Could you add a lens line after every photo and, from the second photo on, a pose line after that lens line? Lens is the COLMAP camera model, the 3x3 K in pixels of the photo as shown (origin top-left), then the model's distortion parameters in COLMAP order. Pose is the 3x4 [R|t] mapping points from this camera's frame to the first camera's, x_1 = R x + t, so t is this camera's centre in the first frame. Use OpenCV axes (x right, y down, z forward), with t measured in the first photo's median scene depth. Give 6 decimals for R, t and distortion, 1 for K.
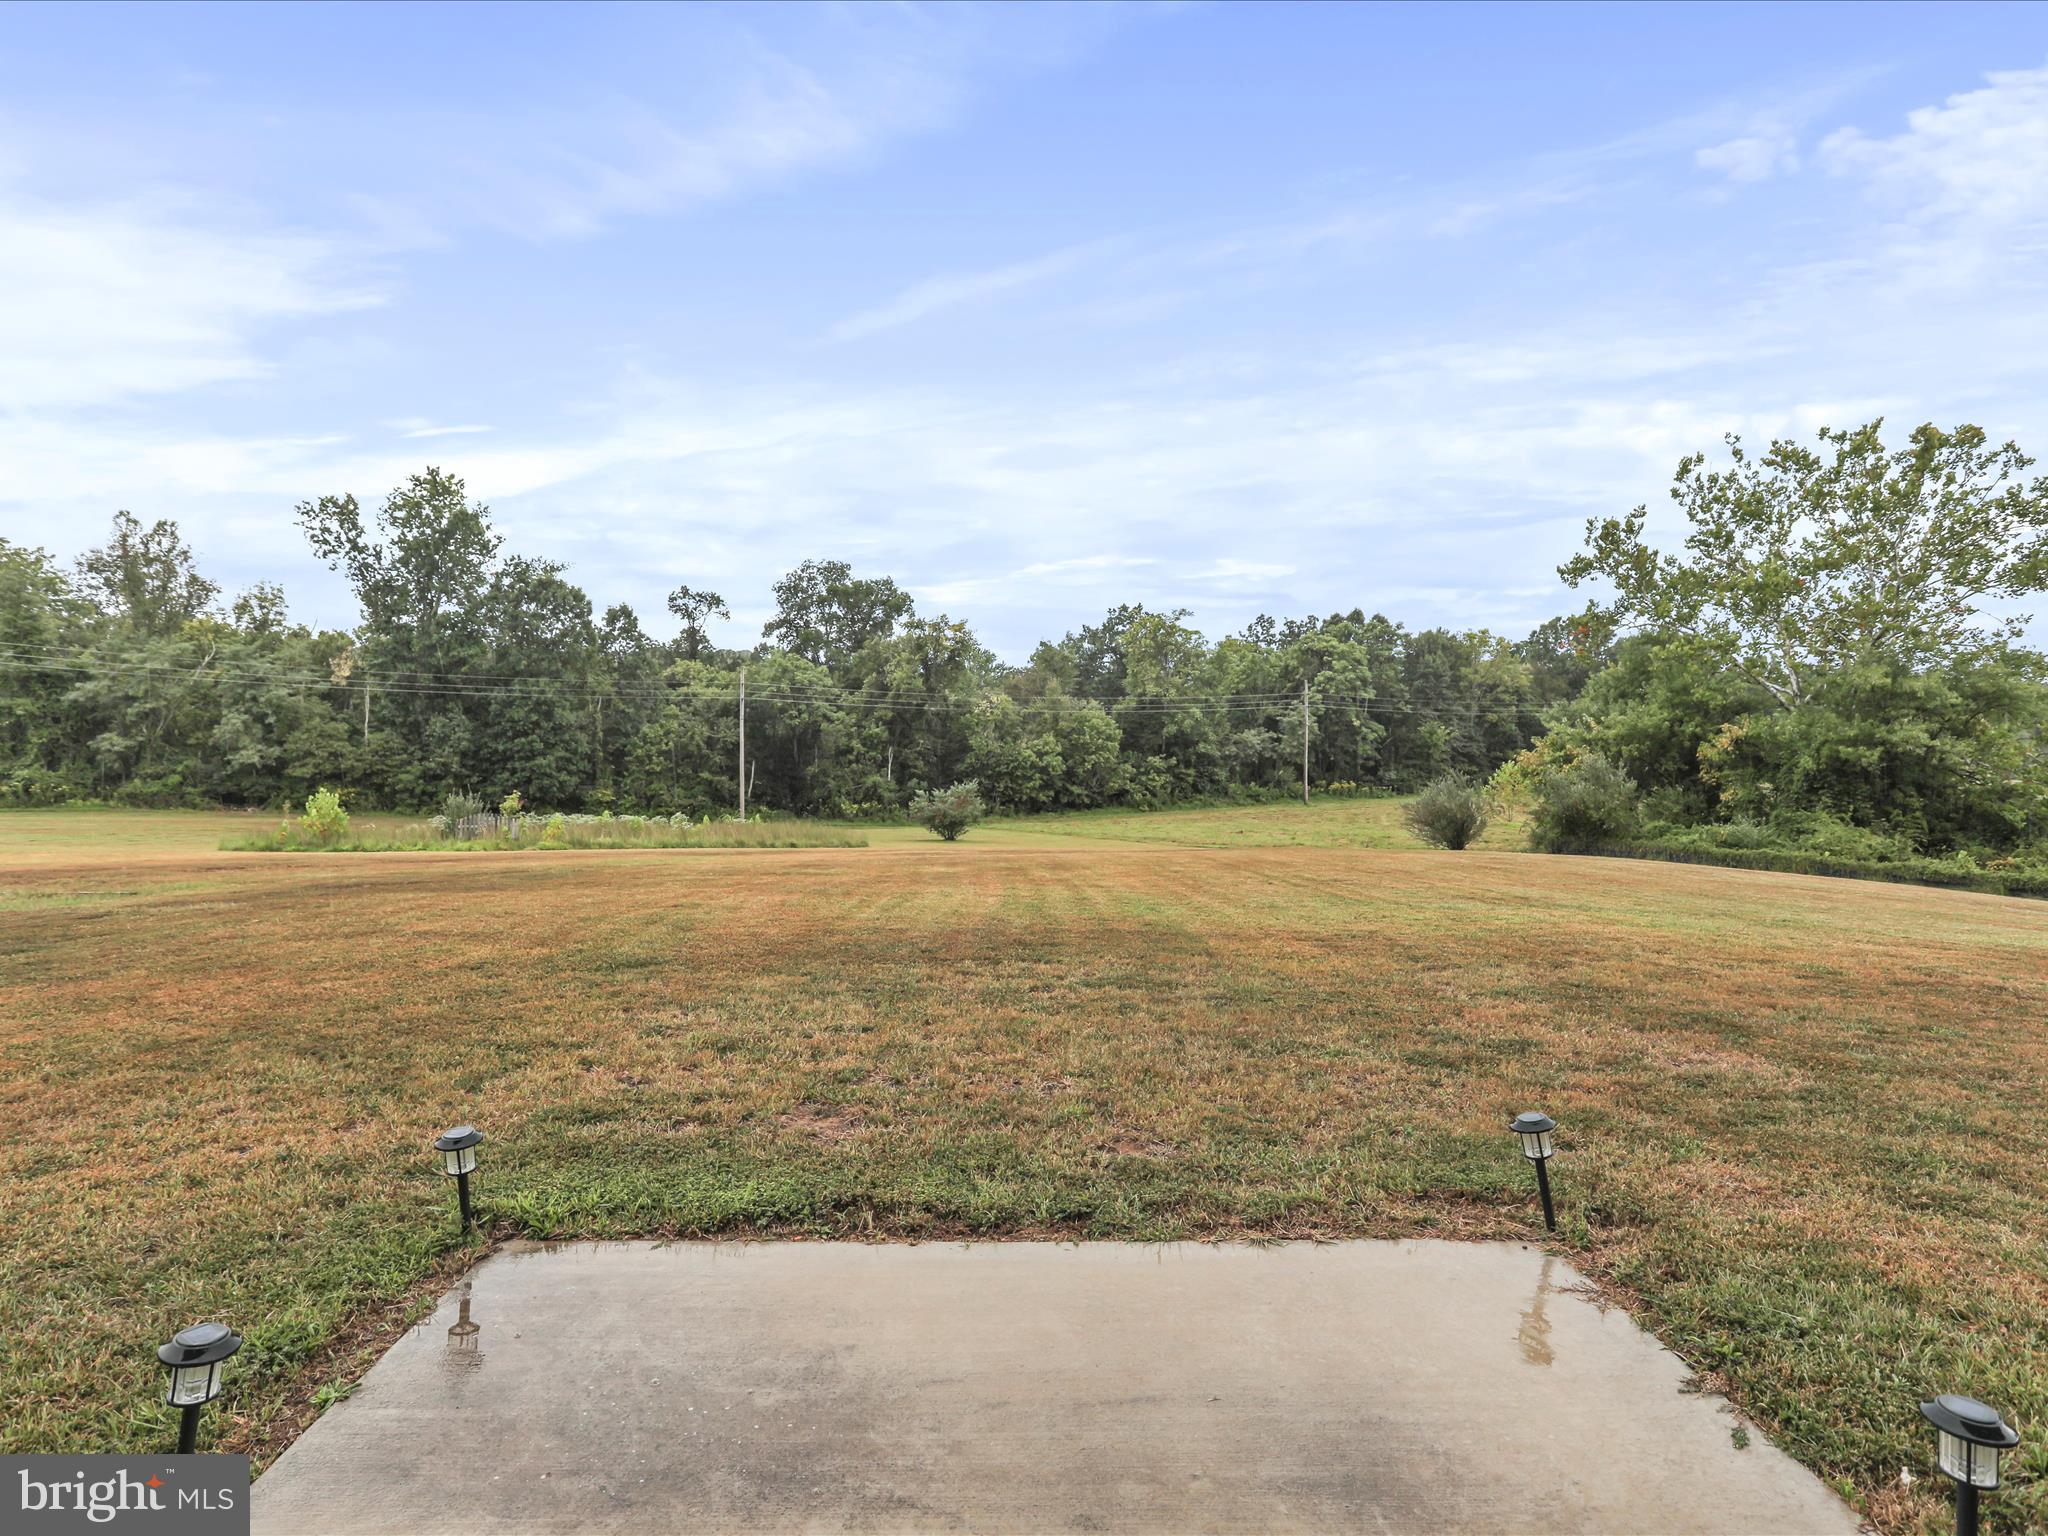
lens RADIAL K [[1142.0, 0, 1022.9], [0, 1142.0, 770.4], [0, 0, 1]] dist [-0.029235, 0.004994]
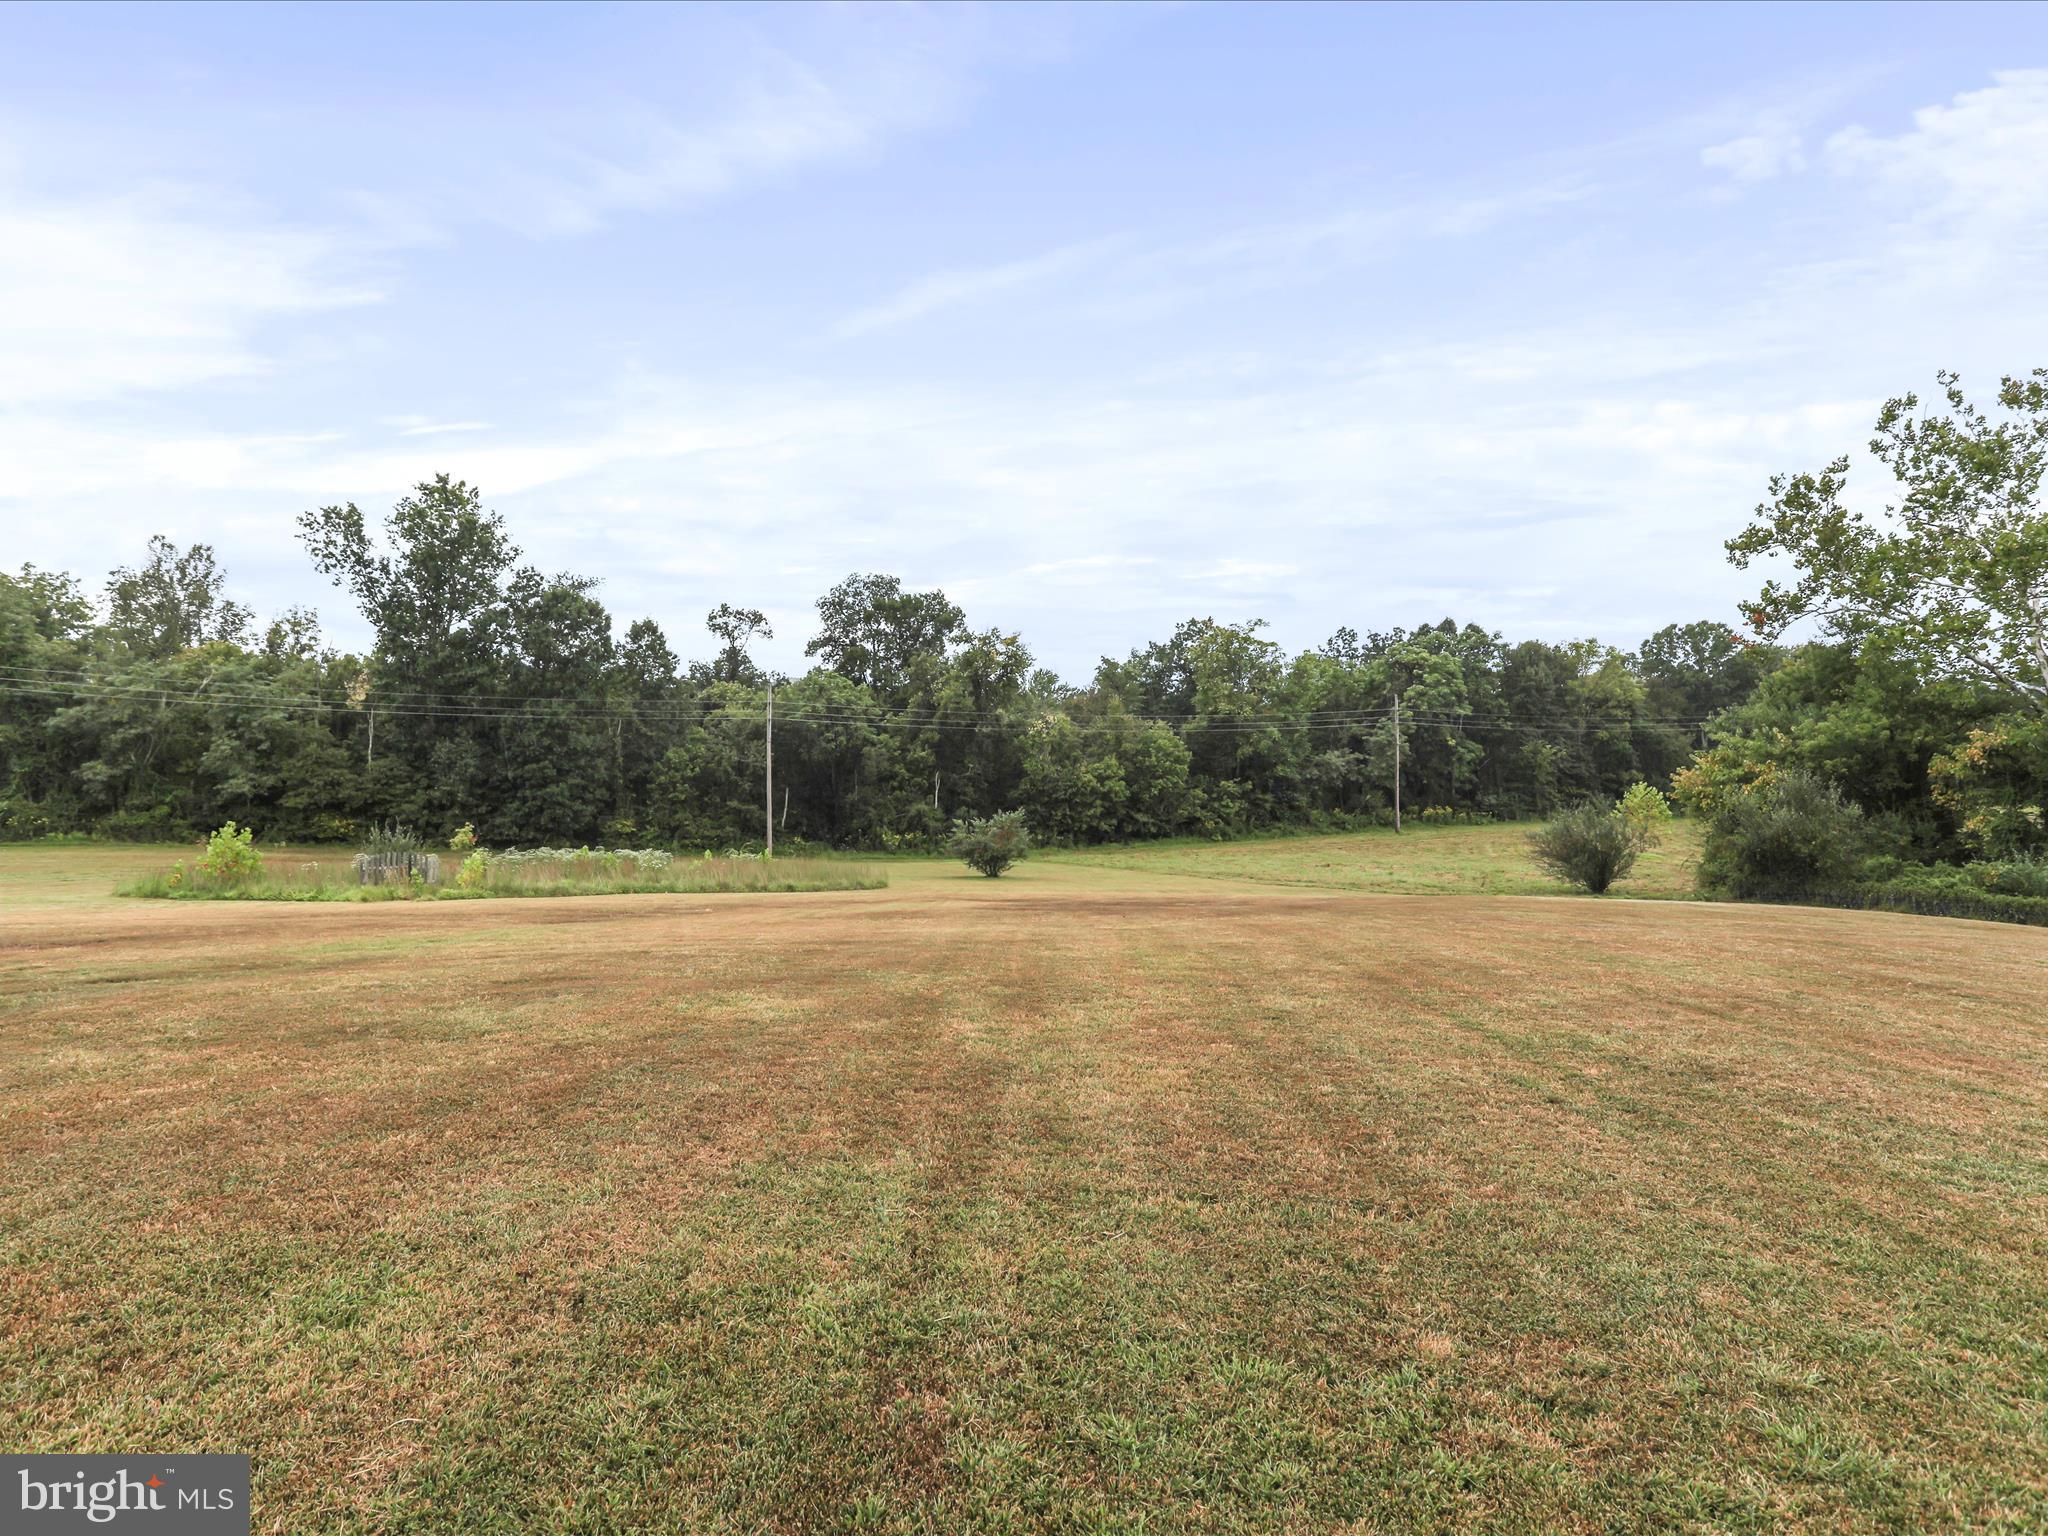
lens RADIAL K [[1142.0, 0, 1026.1], [0, 1142.0, 767.3], [0, 0, 1]] dist [-0.029235, 0.004994]
pose [[0.998170, -0.007033, -0.060066, 0.012359], [0.005462, 0.999639, -0.026293, 0.000406], [0.060229, 0.025916, 0.997848, 0.106042]]
